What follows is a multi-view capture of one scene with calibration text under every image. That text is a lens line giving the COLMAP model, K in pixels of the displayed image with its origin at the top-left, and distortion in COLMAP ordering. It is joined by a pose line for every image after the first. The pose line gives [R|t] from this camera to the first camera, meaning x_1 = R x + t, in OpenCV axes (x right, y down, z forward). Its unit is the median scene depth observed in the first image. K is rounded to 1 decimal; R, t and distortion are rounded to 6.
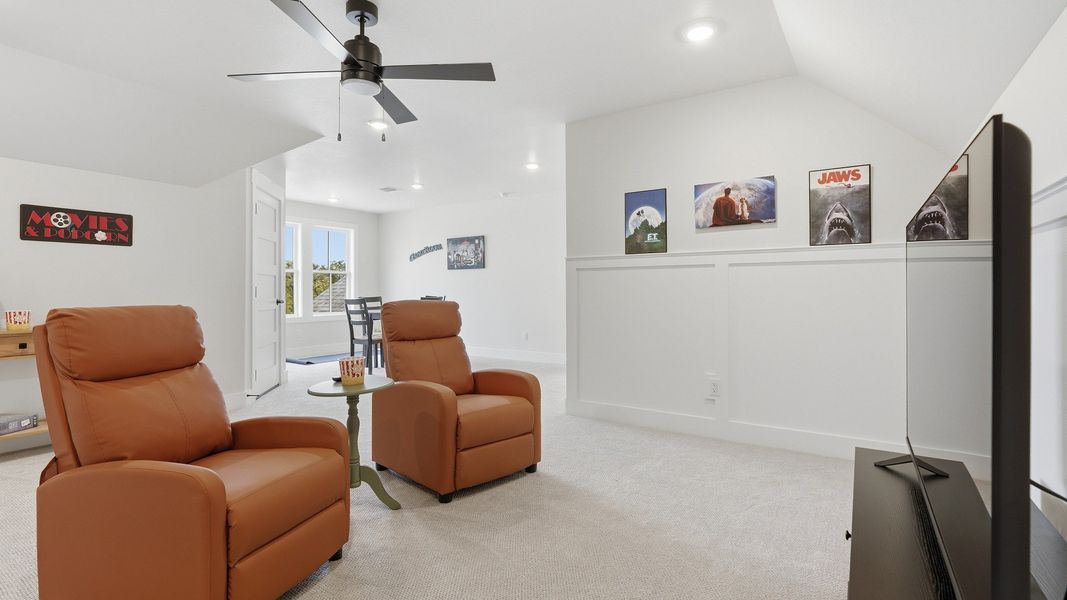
lens RADIAL K [[500.8, 0, 531.6], [0, 500.8, 292.1], [0, 0, 1]] dist [-0.015542, 0.000912]
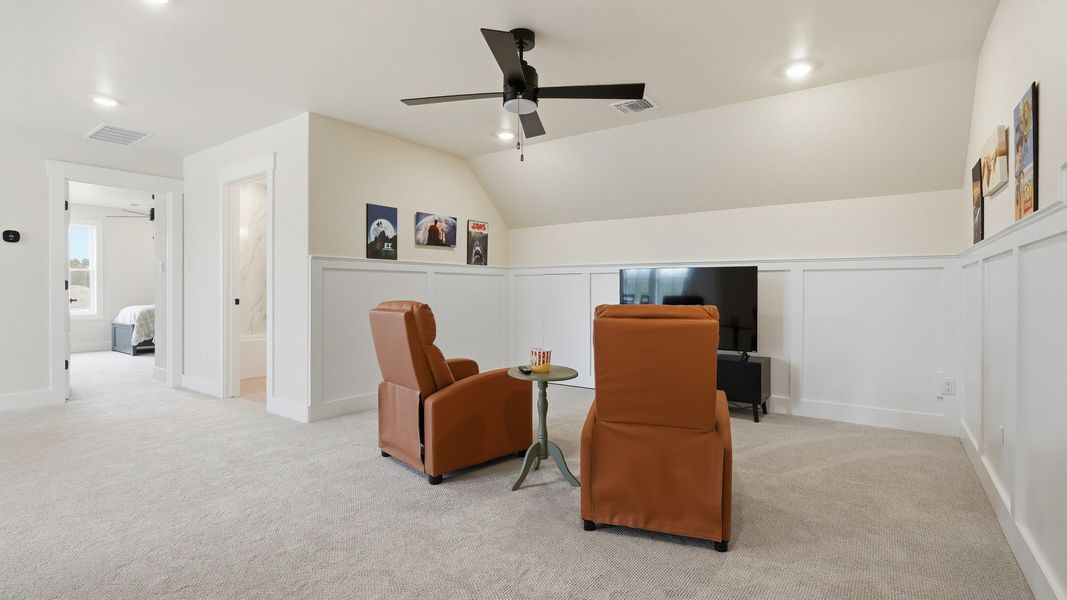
lens RADIAL K [[500.8, 0, 531.6], [0, 500.8, 292.1], [0, 0, 1]] dist [-0.015542, 0.000912]
pose [[0.044230, -0.001859, 0.999020, -1.008051], [0.000452, 0.999998, 0.001841, -0.001867], [-0.999021, 0.000370, 0.044231, 0.644473]]
